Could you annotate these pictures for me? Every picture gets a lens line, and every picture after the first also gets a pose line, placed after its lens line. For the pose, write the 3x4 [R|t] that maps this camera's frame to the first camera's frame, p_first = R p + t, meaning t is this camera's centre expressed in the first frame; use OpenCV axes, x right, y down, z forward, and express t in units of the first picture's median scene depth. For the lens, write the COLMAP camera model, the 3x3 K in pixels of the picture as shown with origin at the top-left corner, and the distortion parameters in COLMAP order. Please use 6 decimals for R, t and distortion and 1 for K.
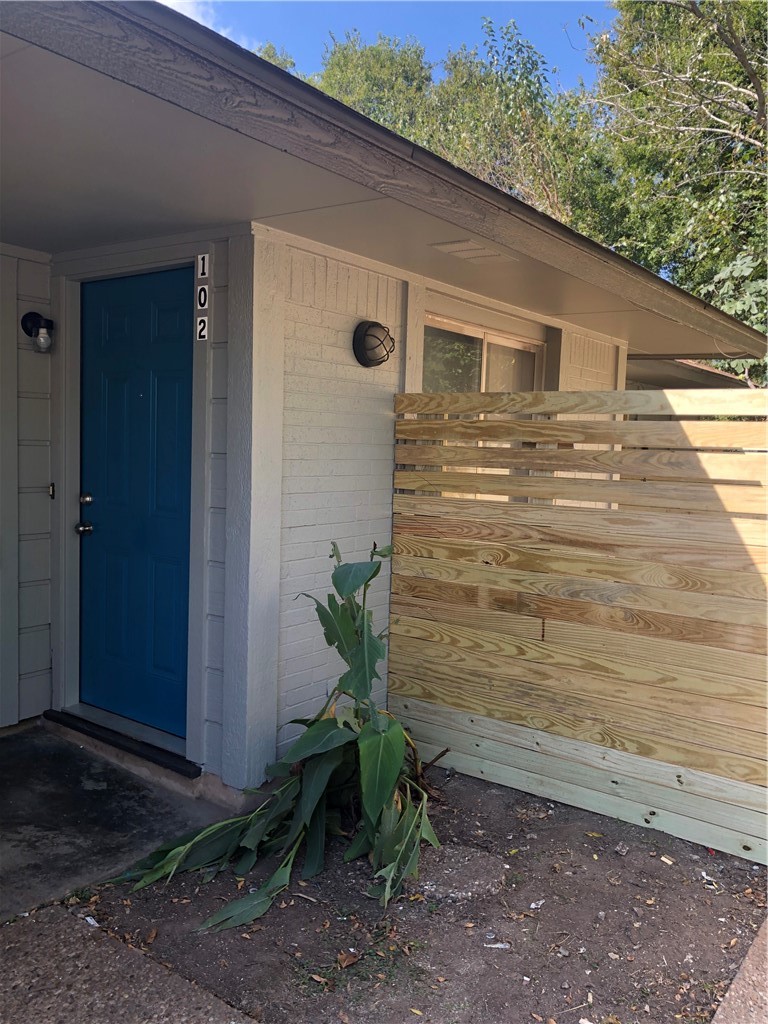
lens RADIAL K [[829.9, 0, 389.5], [0, 829.9, 513.3], [0, 0, 1]] dist [0.033303, -0.034962]
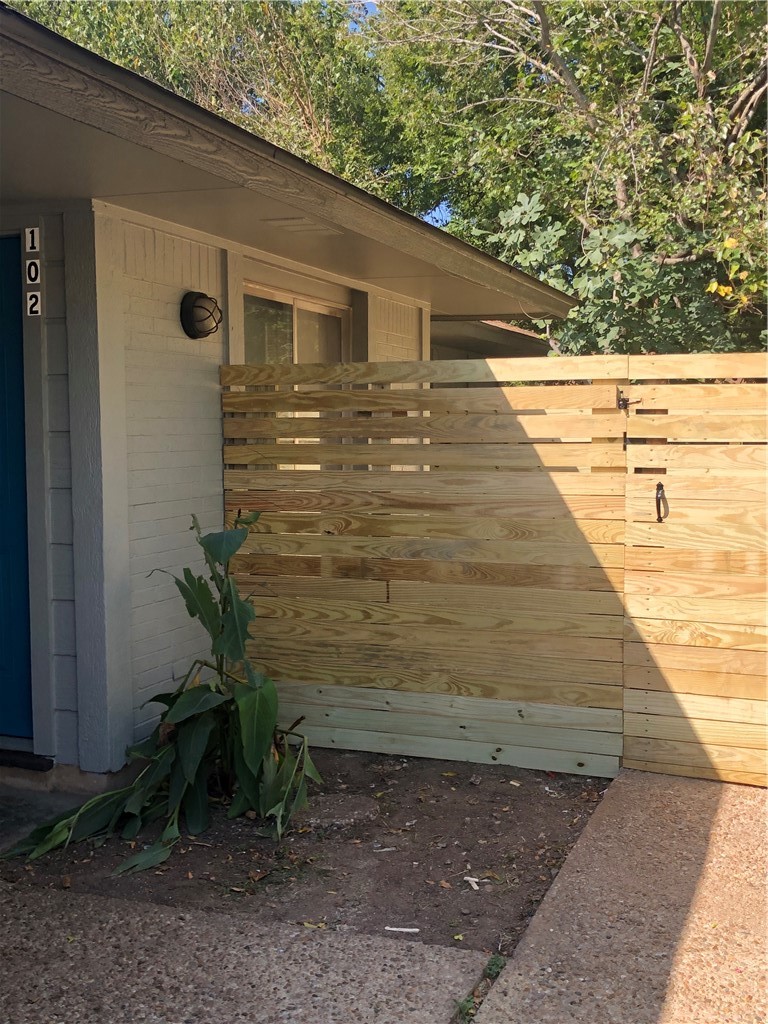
lens RADIAL K [[1095.2, 0, 384.4], [0, 1095.2, 513.3], [0, 0, 1]] dist [0.066659, 0.000000]
pose [[0.966867, -0.055512, 0.249171, -0.164579], [0.055814, 0.998424, 0.005860, 0.036625], [-0.249103, 0.008241, 0.968442, -0.343595]]
